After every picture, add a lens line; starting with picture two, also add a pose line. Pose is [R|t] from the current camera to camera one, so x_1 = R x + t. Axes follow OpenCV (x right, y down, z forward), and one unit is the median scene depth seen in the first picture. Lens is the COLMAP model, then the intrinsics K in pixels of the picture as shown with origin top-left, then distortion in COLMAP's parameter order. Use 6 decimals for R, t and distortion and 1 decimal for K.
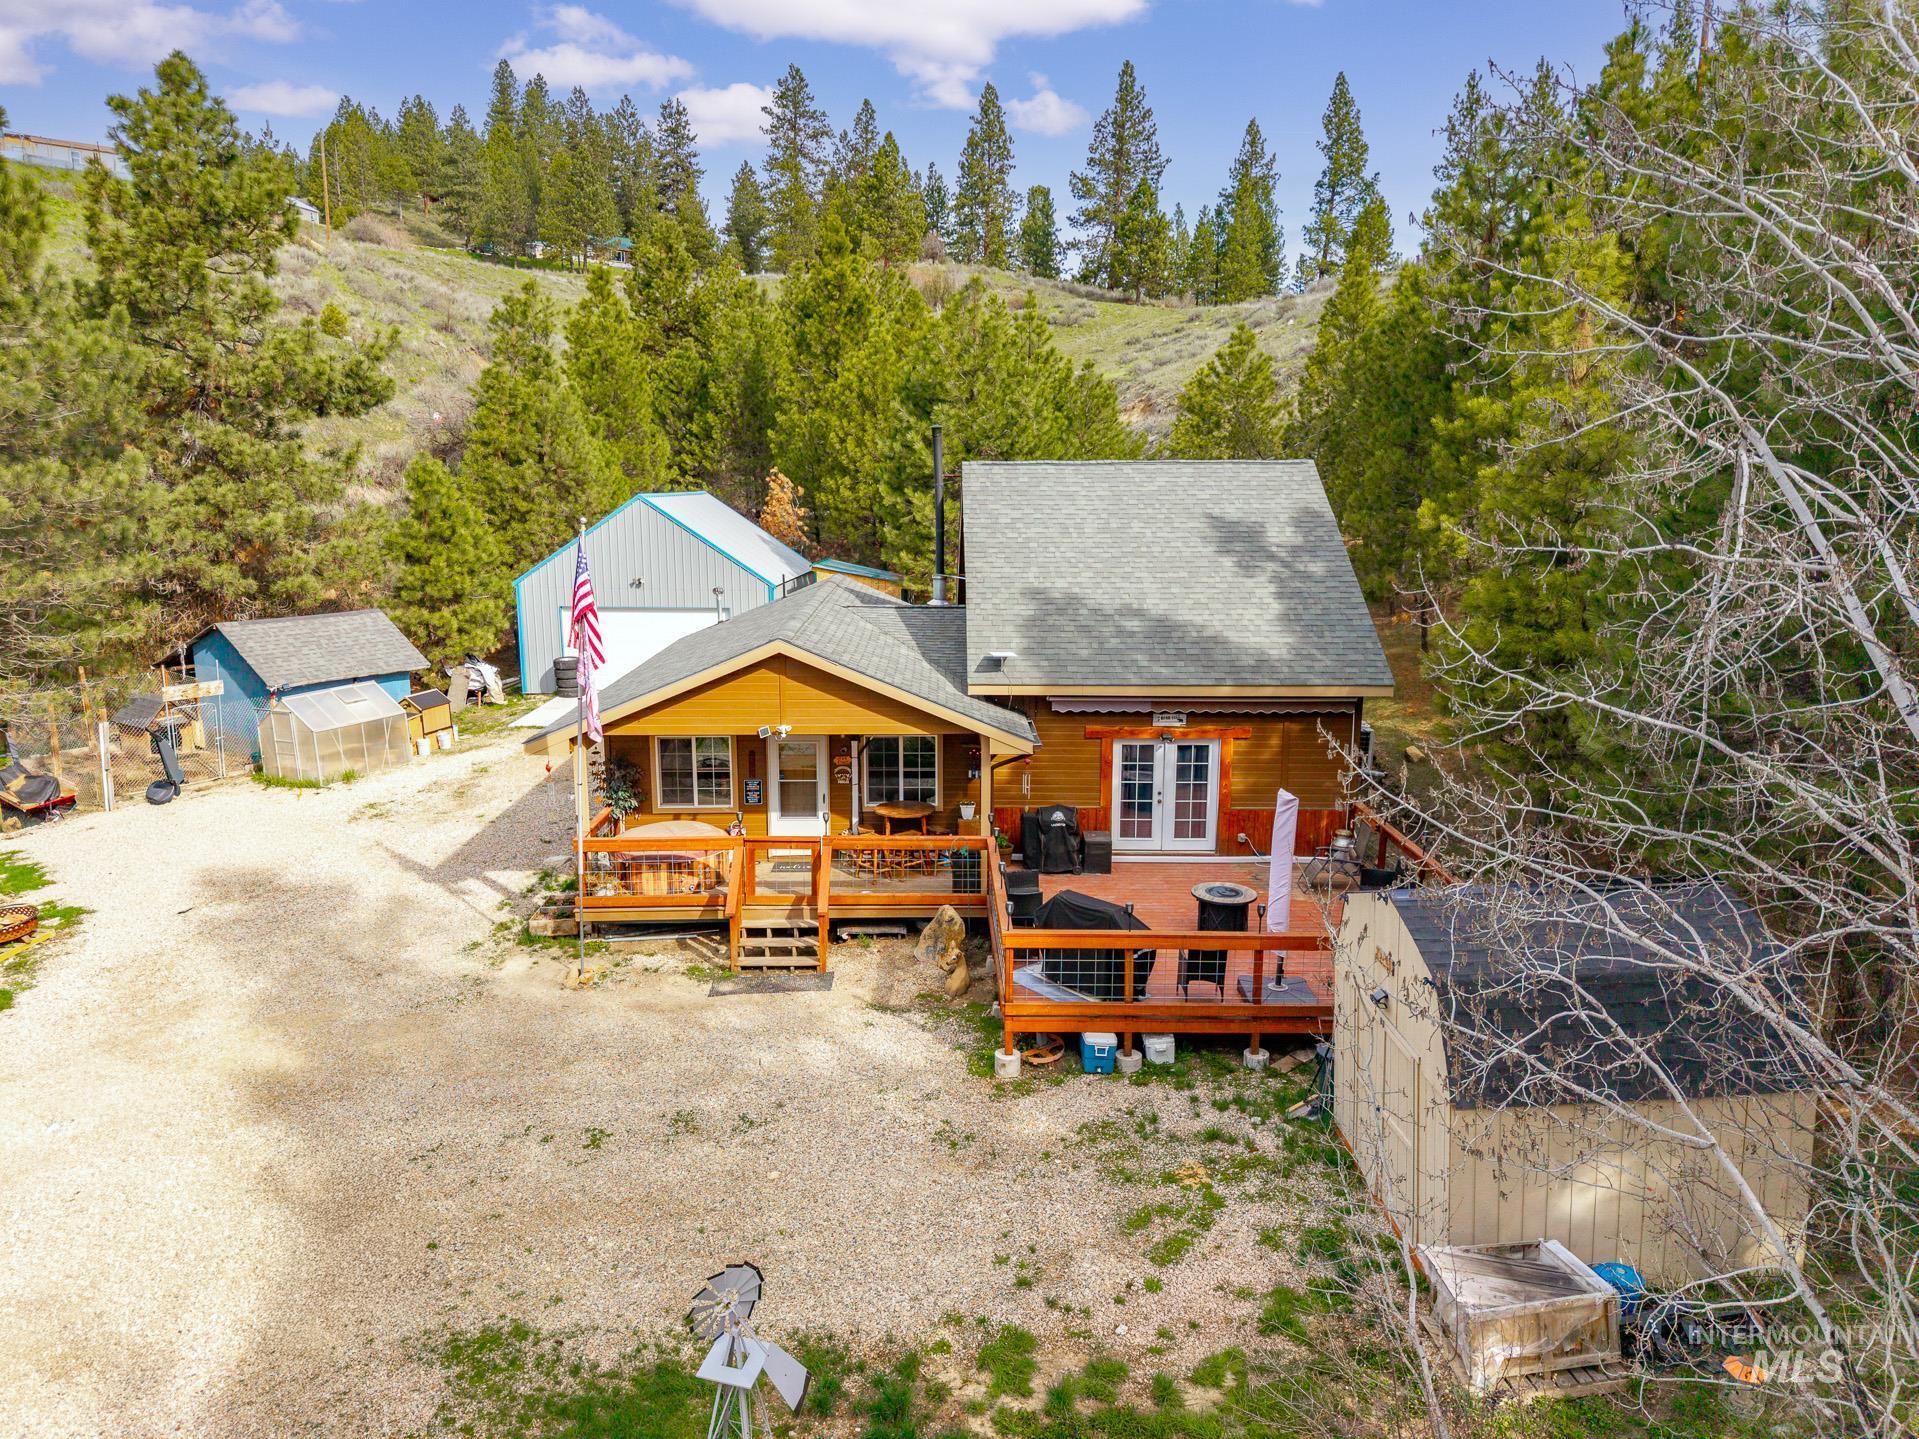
lens RADIAL K [[1300.2, 0, 956.3], [0, 1300.2, 706.9], [0, 0, 1]] dist [0.013142, -0.001500]
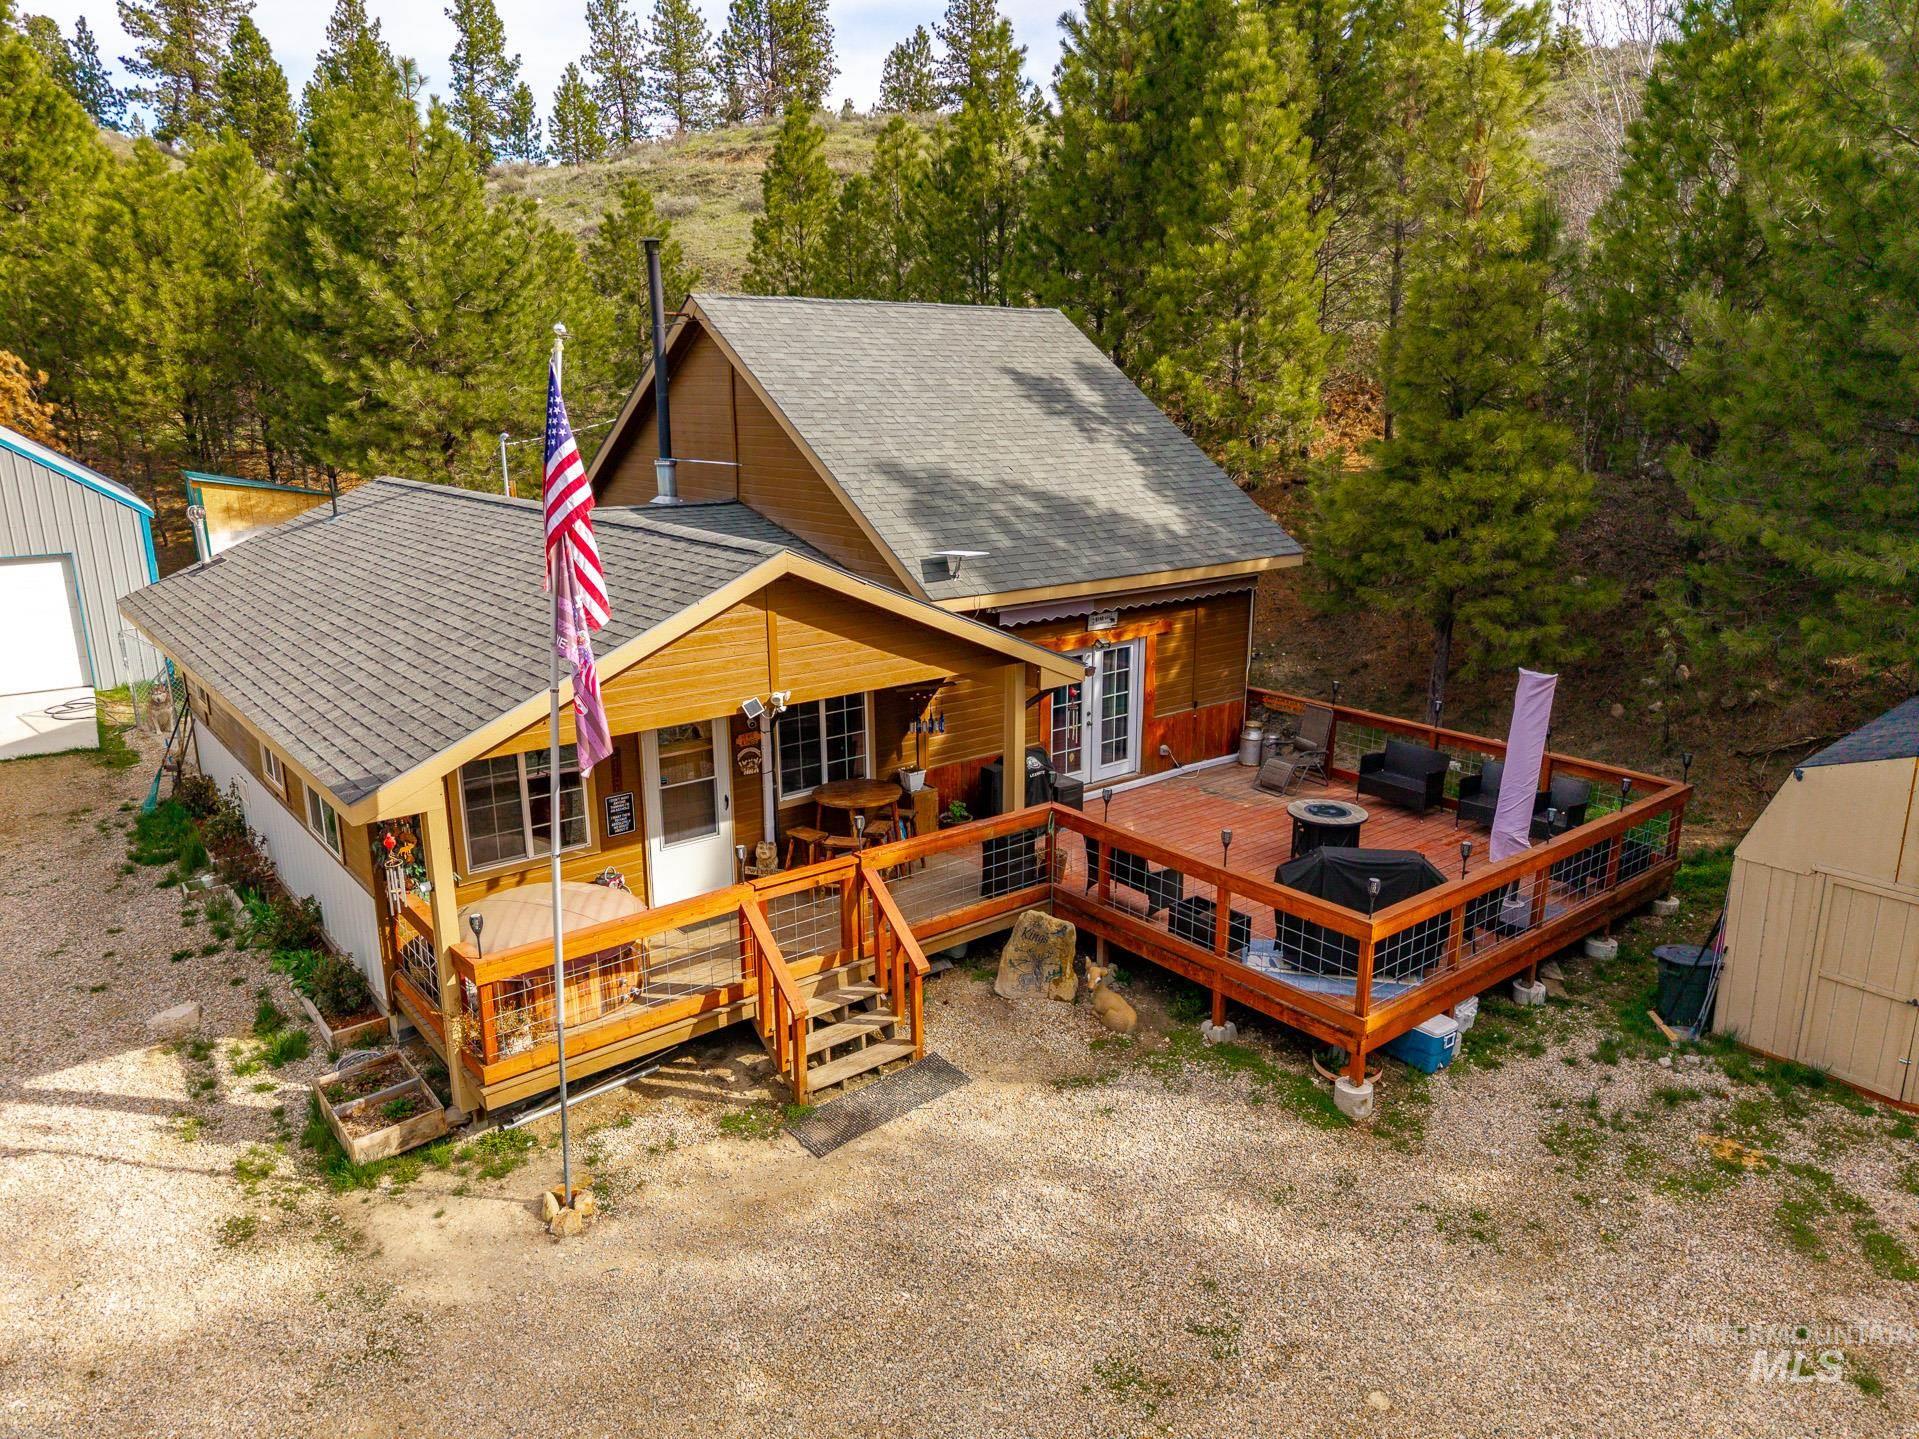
lens RADIAL K [[1301.1, 0, 959.5], [0, 1301.1, 719.5], [0, 0, 1]] dist [0.002959, -0.002543]
pose [[0.786535, -0.158689, 0.596808, -0.244724], [0.117411, 0.987219, 0.107762, -0.016389], [-0.606281, -0.014687, 0.795115, 0.260688]]
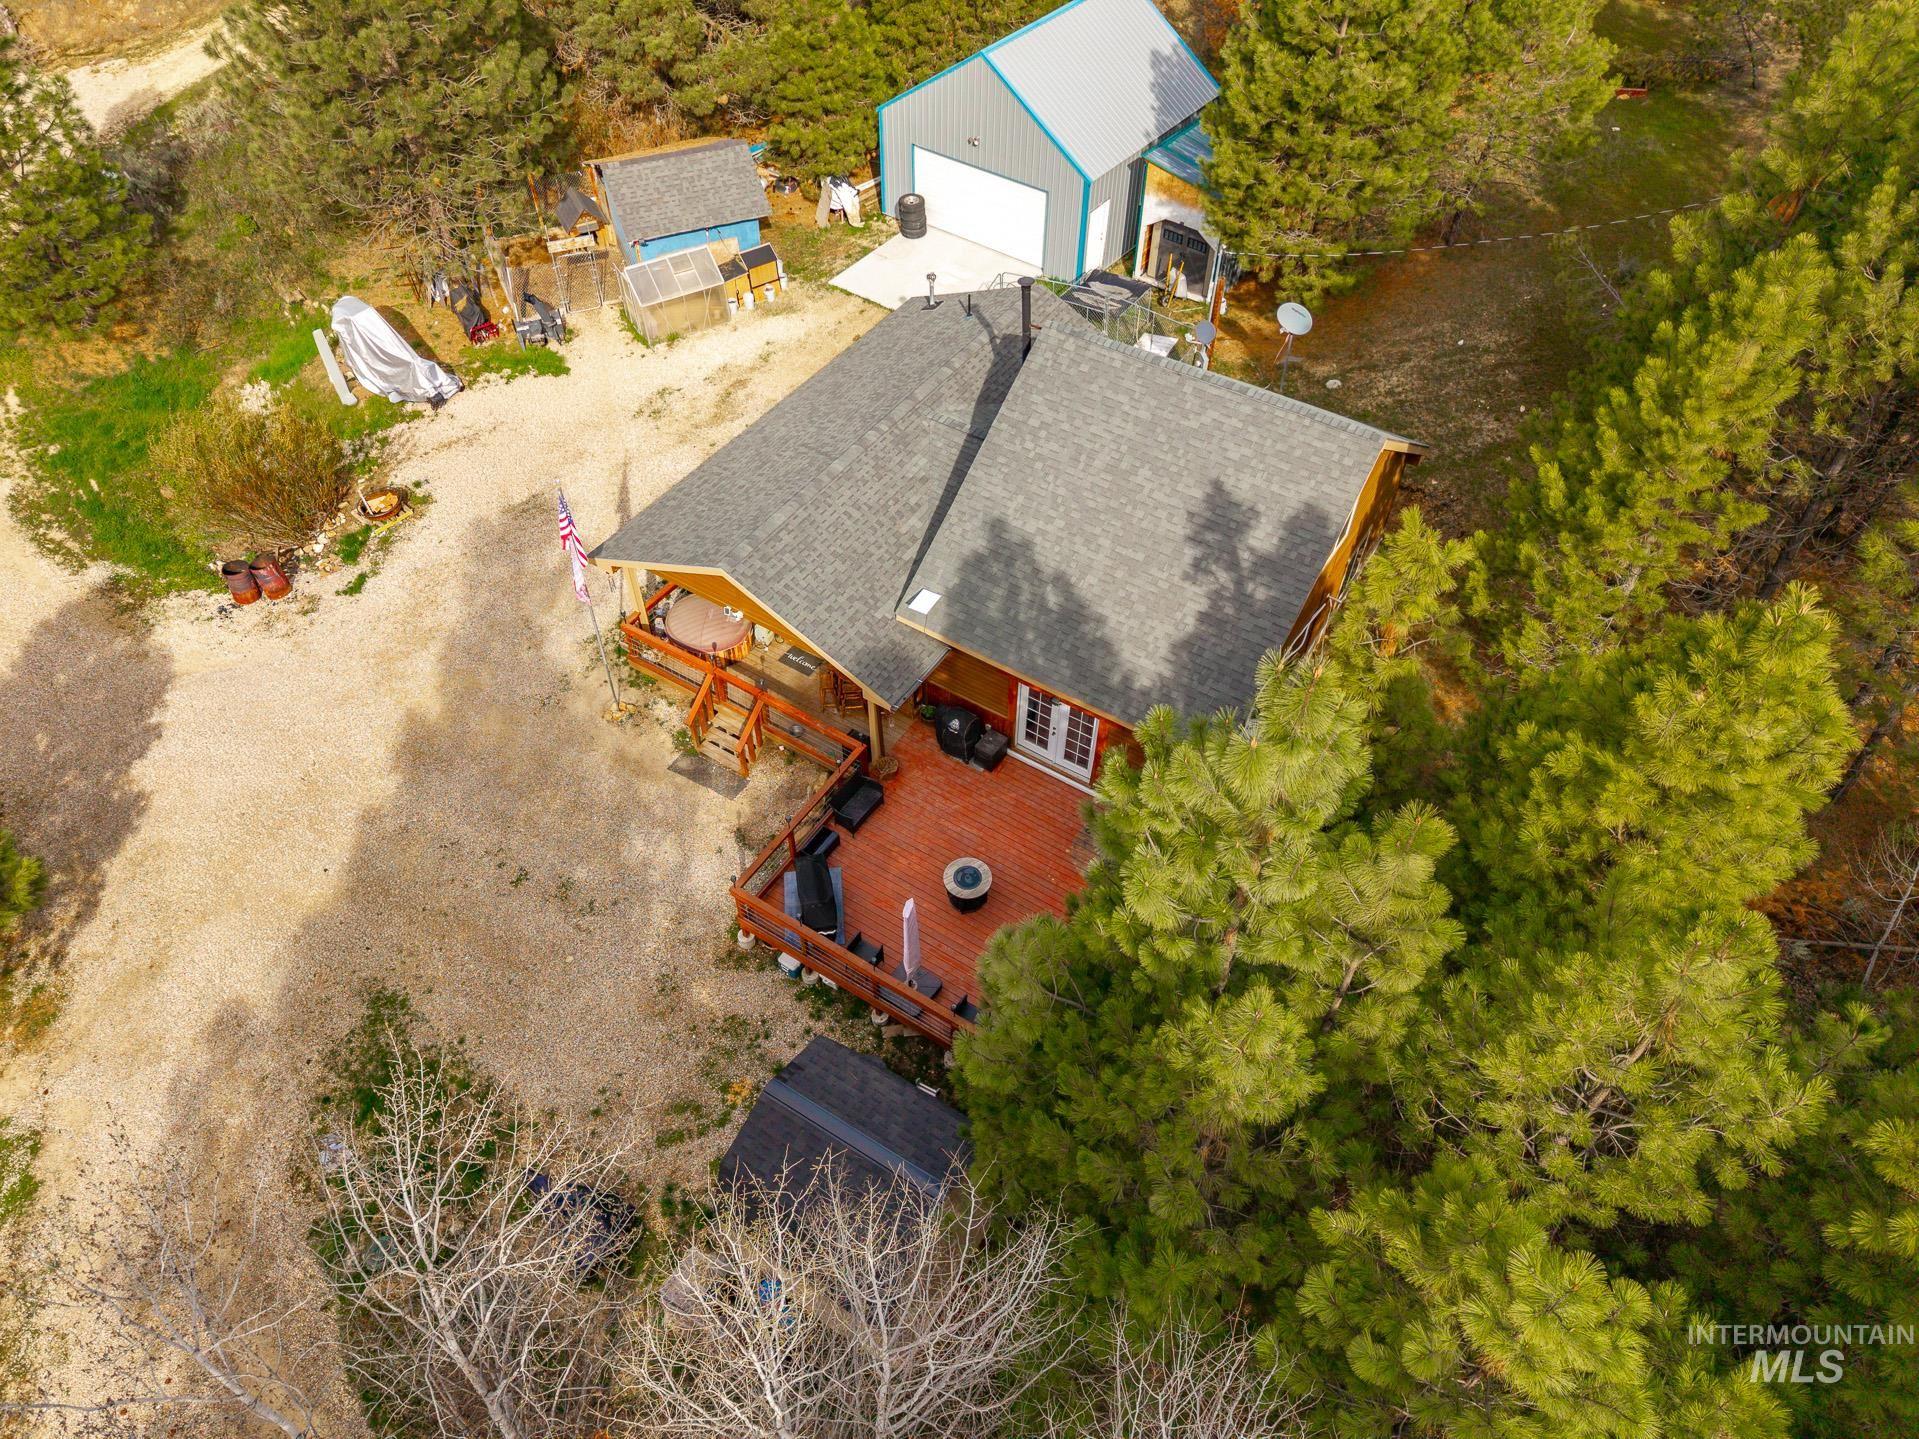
lens RADIAL K [[1299.9, 0, 956.1], [0, 1299.9, 723.2], [0, 0, 1]] dist [0.020934, -0.023215]
pose [[0.829961, 0.420716, -0.366282, 0.322243], [-0.104225, 0.762023, 0.639107, -0.425509], [0.547998, -0.492258, 0.676299, 0.105485]]
